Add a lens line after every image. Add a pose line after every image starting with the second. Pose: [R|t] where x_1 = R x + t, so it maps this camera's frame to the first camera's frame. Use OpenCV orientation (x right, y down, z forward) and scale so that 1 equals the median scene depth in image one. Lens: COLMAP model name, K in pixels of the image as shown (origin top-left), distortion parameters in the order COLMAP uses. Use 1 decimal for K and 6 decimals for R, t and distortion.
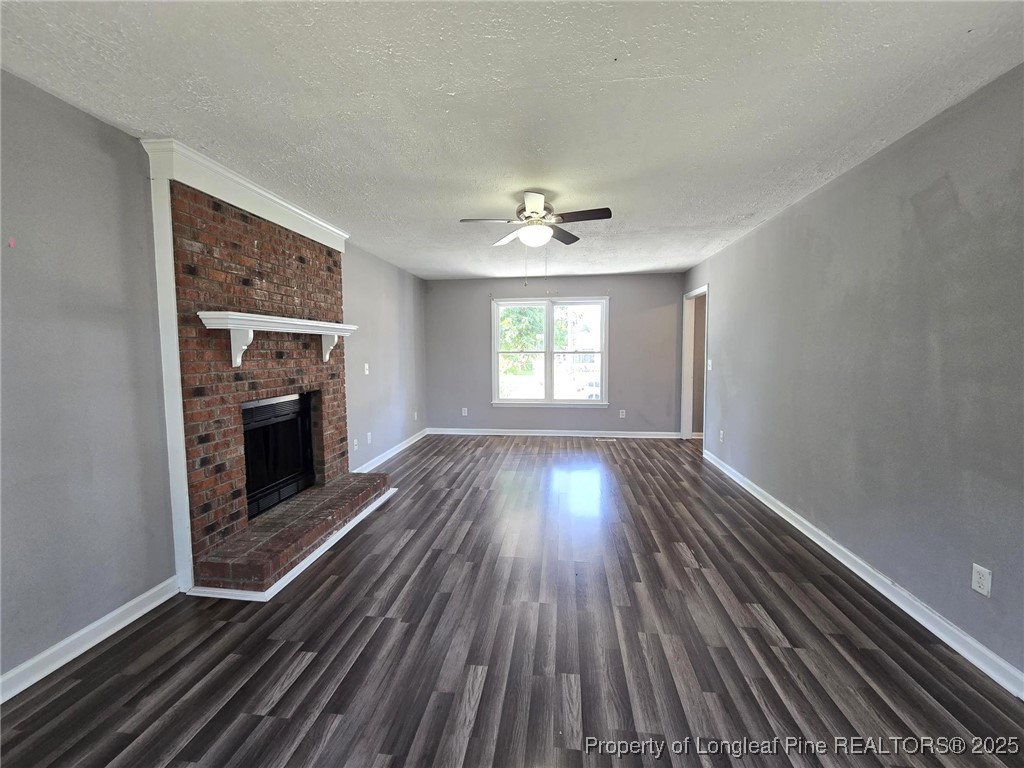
lens RADIAL K [[414.3, 0, 508.3], [0, 414.3, 381.8], [0, 0, 1]] dist [-0.001783, -0.000477]
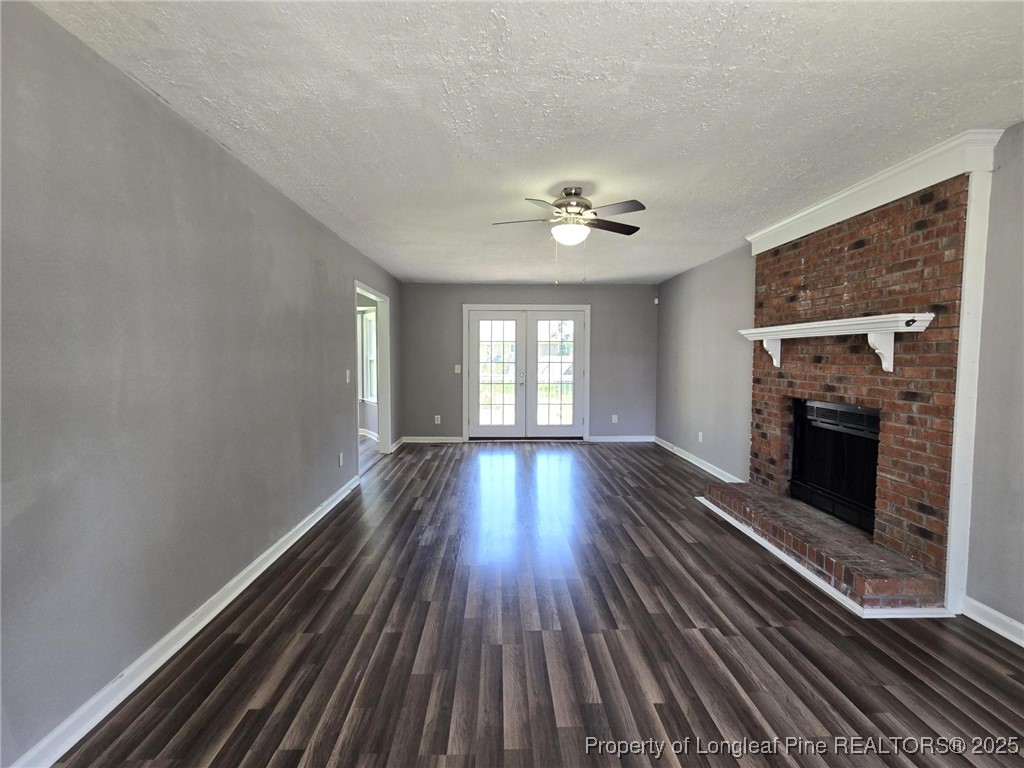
lens RADIAL K [[414.3, 0, 508.3], [0, 414.3, 381.8], [0, 0, 1]] dist [-0.001783, -0.000477]
pose [[-0.988464, 0.013525, -0.150849, 0.343161], [-0.008256, 0.989712, 0.142838, -0.149505], [0.151229, 0.142436, -0.978183, 1.893331]]
